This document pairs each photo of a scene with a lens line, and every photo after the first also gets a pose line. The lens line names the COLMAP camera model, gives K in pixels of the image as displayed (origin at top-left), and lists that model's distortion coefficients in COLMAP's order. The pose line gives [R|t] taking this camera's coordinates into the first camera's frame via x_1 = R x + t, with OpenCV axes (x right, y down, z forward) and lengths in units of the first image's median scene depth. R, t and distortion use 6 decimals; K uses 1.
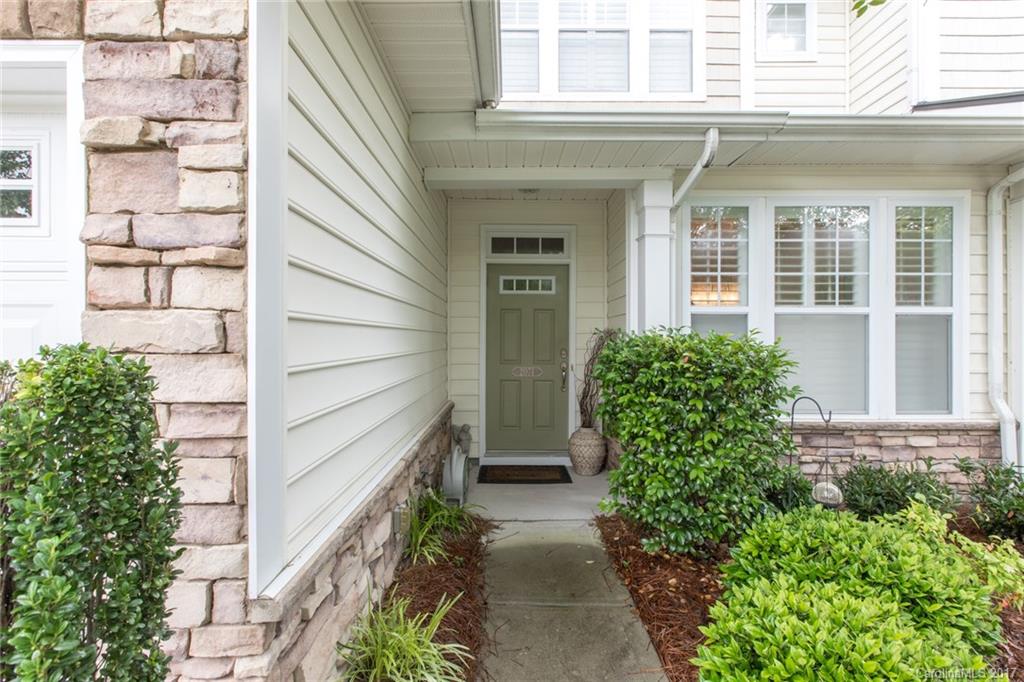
lens RADIAL K [[467.3, 0, 512.4], [0, 467.3, 337.6], [0, 0, 1]] dist [0.007129, 0.000744]
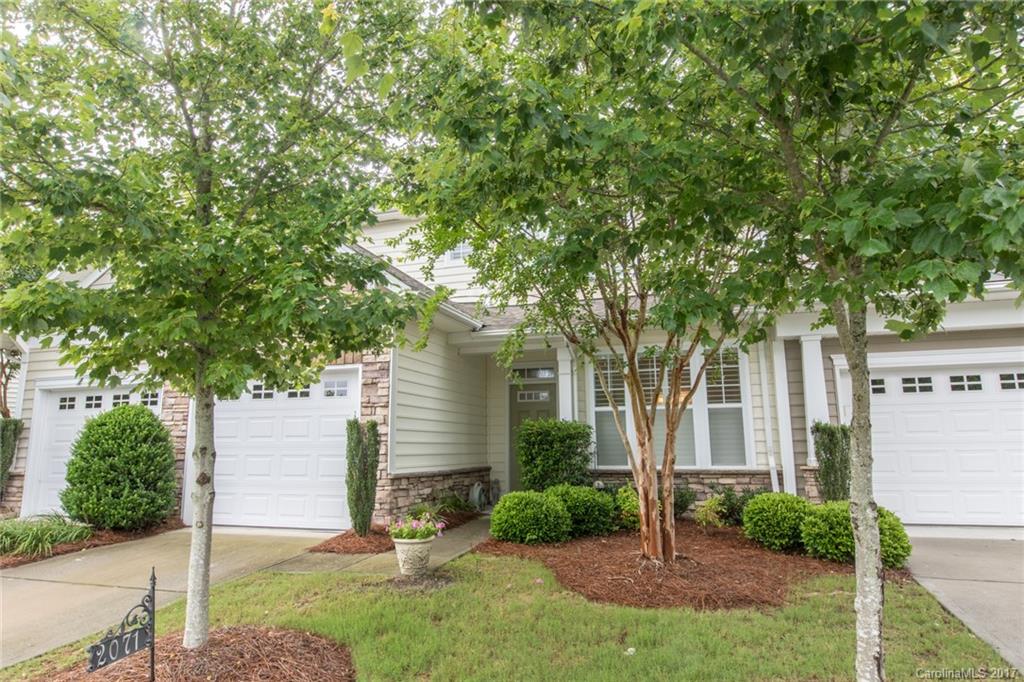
lens RADIAL K [[609.9, 0, 505.3], [0, 609.9, 337.8], [0, 0, 1]] dist [0.004964, 0.000210]
pose [[0.951108, -0.063788, -0.302201, 0.816410], [0.009929, 0.984250, -0.176504, 0.089780], [0.308700, 0.164874, 0.936761, -1.502729]]
